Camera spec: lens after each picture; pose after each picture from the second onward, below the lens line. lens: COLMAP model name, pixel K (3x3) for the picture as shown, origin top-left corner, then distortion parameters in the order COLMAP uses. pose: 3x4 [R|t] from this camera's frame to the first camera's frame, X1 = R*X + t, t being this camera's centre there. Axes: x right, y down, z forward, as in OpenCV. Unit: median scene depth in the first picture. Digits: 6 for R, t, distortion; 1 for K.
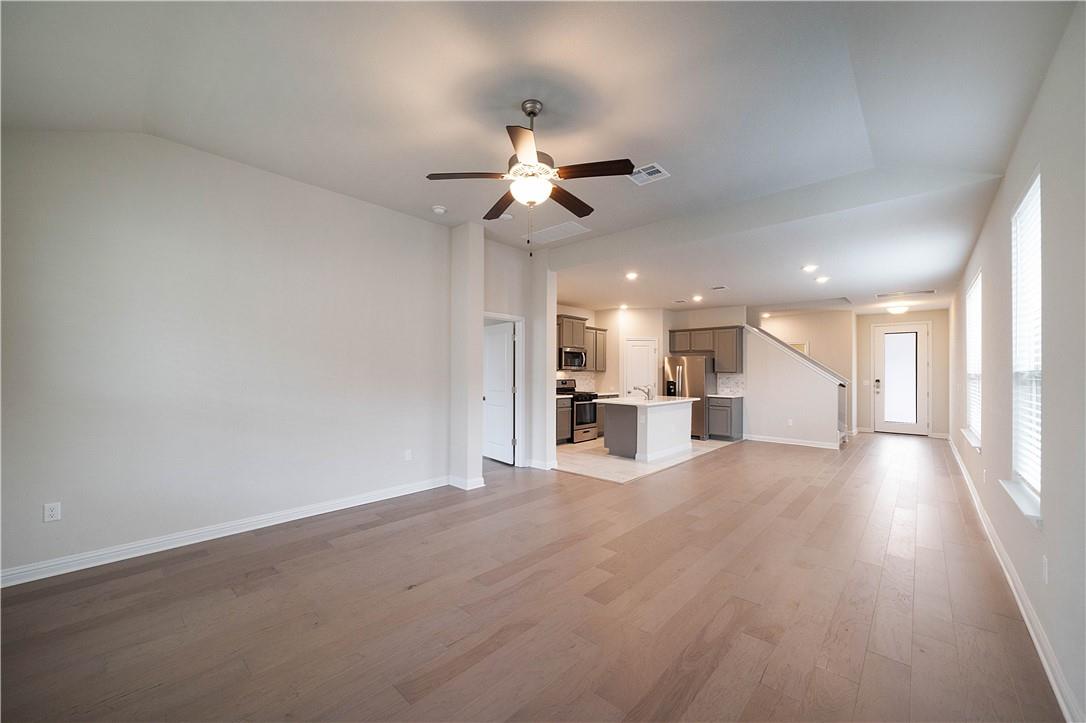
lens RADIAL K [[418.5, 0, 544.7], [0, 418.5, 361.5], [0, 0, 1]] dist [-0.000402, 0.000131]
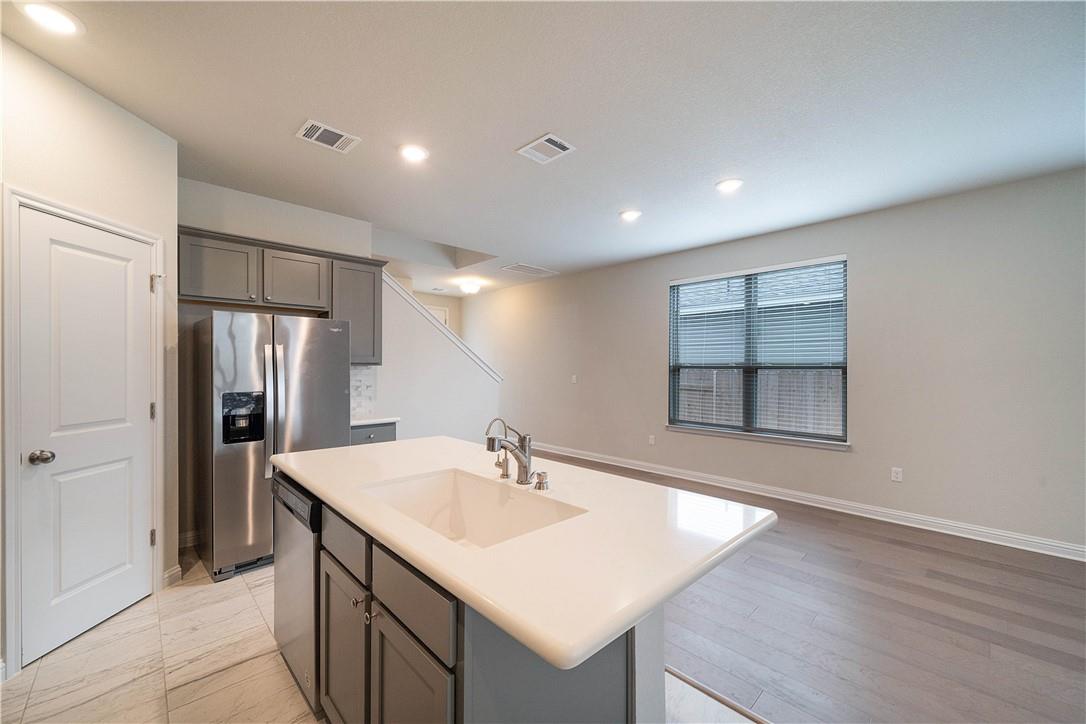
lens RADIAL K [[418.5, 0, 538.0], [0, 418.5, 366.6], [0, 0, 1]] dist [-0.000402, 0.000131]
pose [[0.066965, -0.005542, 0.997740, 0.015175], [-0.026410, 0.999624, 0.007325, 0.019993], [-0.997406, -0.026840, 0.066794, 0.771434]]
